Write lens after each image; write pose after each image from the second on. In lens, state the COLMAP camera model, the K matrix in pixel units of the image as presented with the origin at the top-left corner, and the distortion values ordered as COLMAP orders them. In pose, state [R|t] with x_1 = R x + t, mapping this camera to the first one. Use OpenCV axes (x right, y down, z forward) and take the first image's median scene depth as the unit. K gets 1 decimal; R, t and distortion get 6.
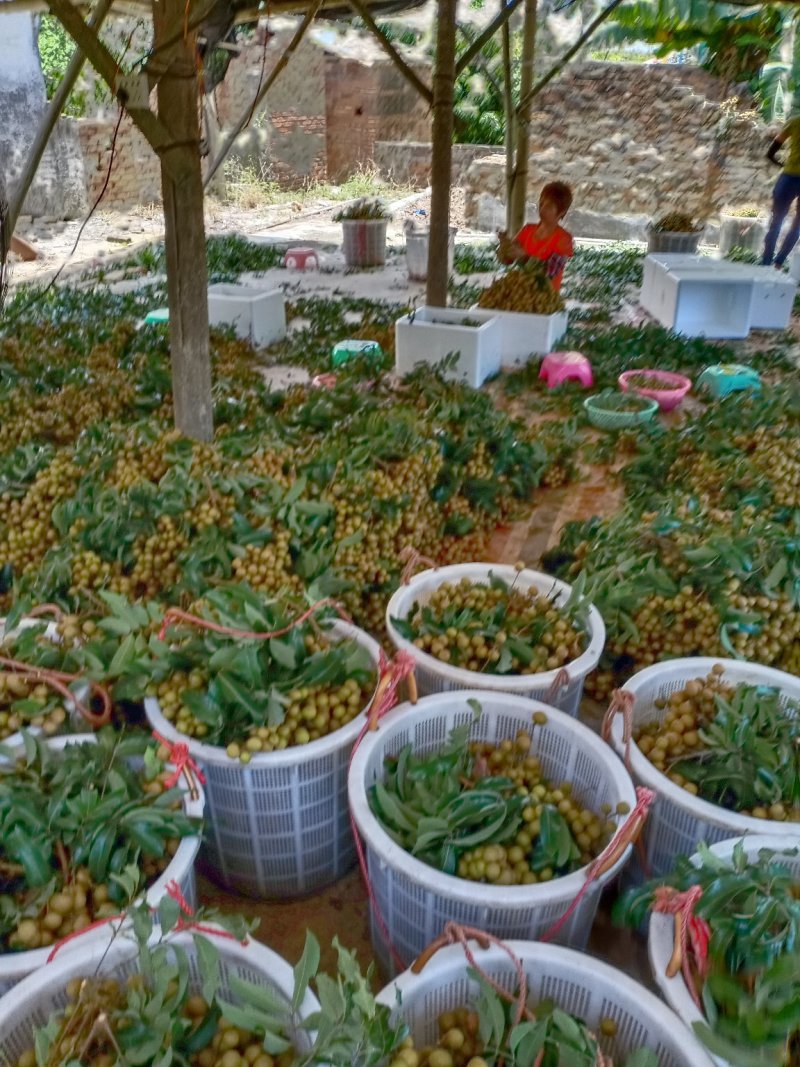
lens RADIAL K [[854.2, 0, 400.0], [0, 854.2, 533.5], [0, 0, 1]] dist [0.082647, -0.176681]
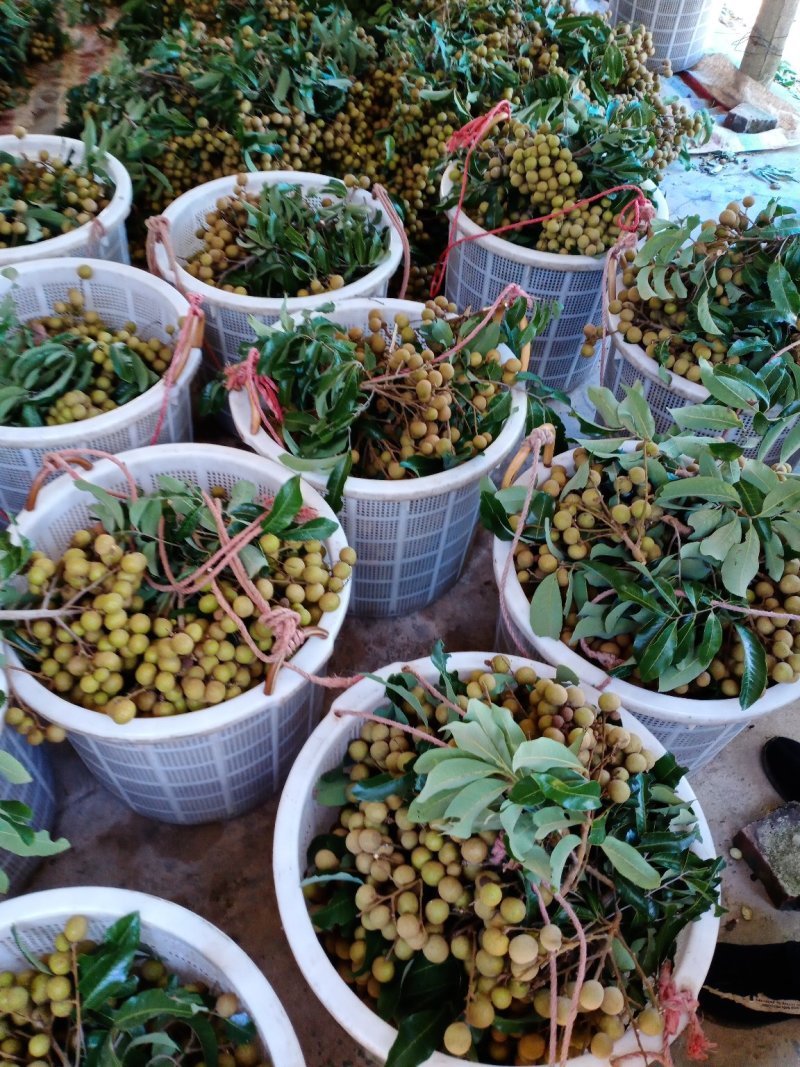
lens RADIAL K [[854.2, 0, 400.0], [0, 854.2, 533.5], [0, 0, 1]] dist [0.082647, -0.176681]
pose [[0.862362, -0.373969, 0.341291, 0.023031], [0.206470, 0.875261, 0.437365, 0.104474], [-0.462280, -0.306700, 0.832005, -0.059748]]
